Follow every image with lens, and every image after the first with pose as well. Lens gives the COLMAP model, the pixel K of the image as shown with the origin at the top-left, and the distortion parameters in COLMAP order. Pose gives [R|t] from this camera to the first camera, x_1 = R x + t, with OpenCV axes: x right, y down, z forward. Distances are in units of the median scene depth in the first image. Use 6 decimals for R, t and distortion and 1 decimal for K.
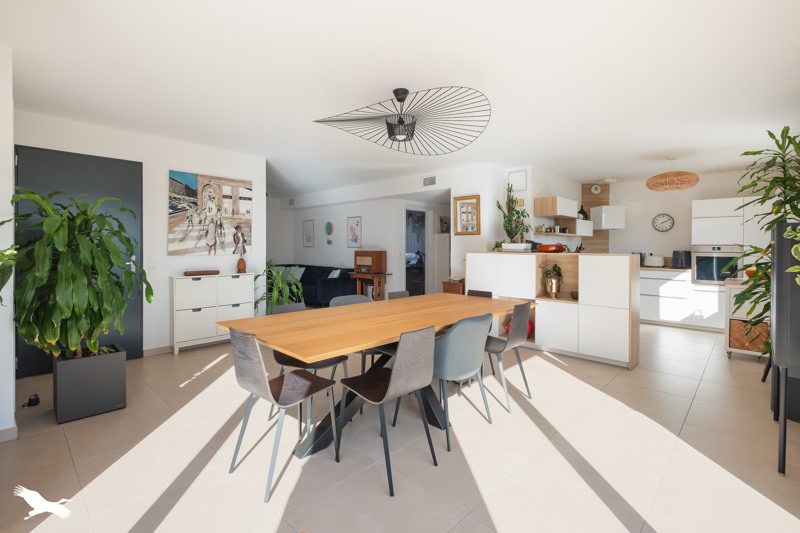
lens RADIAL K [[365.3, 0, 403.5], [0, 365.3, 251.7], [0, 0, 1]] dist [-0.000418, 0.000242]
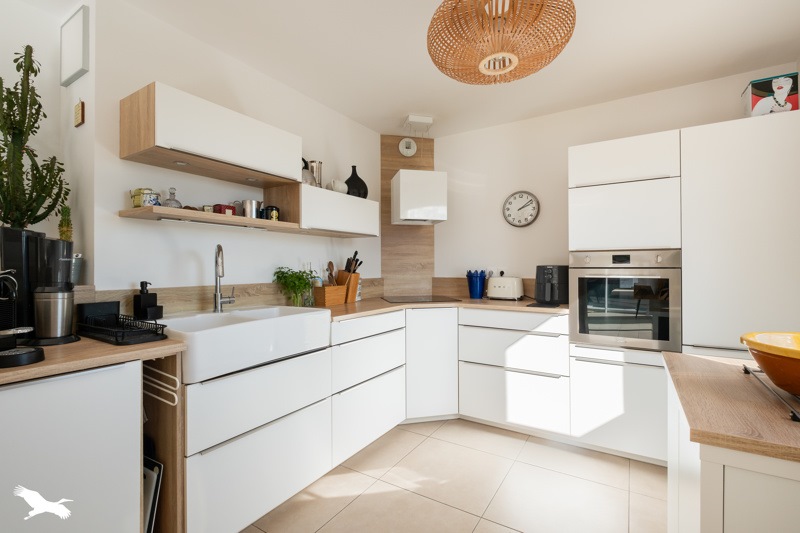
lens RADIAL K [[365.3, 0, 399.9], [0, 365.3, 266.7], [0, 0, 1]] dist [-0.000418, 0.000242]
pose [[0.980135, -0.007255, 0.198198, 0.480265], [0.009098, 0.999923, -0.008391, 0.001433], [-0.198122, 0.010028, 0.980126, 0.583727]]
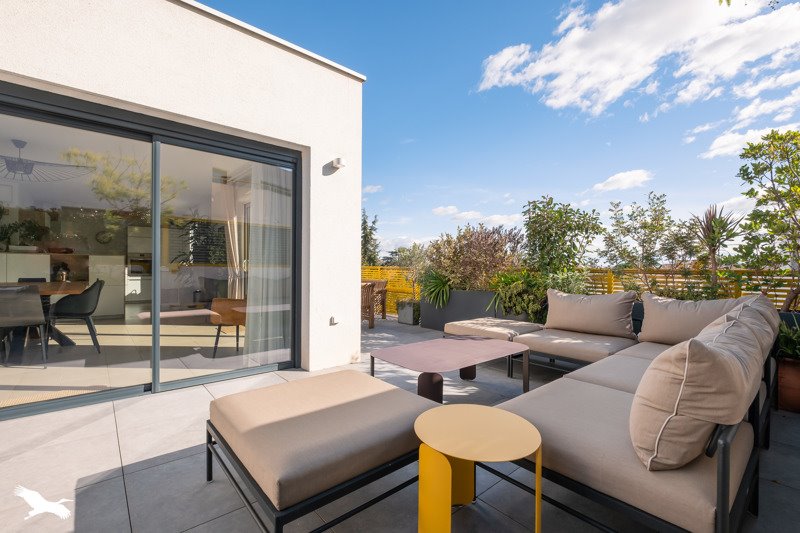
lens RADIAL K [[354.1, 0, 399.2], [0, 354.1, 268.6], [0, 0, 1]] dist [0.000193, 0.000005]
pose [[0.088931, -0.003782, 0.996031, -0.701387], [-0.001471, 0.999991, 0.003928, 0.044448], [-0.996037, -0.001814, 0.088924, -0.382730]]
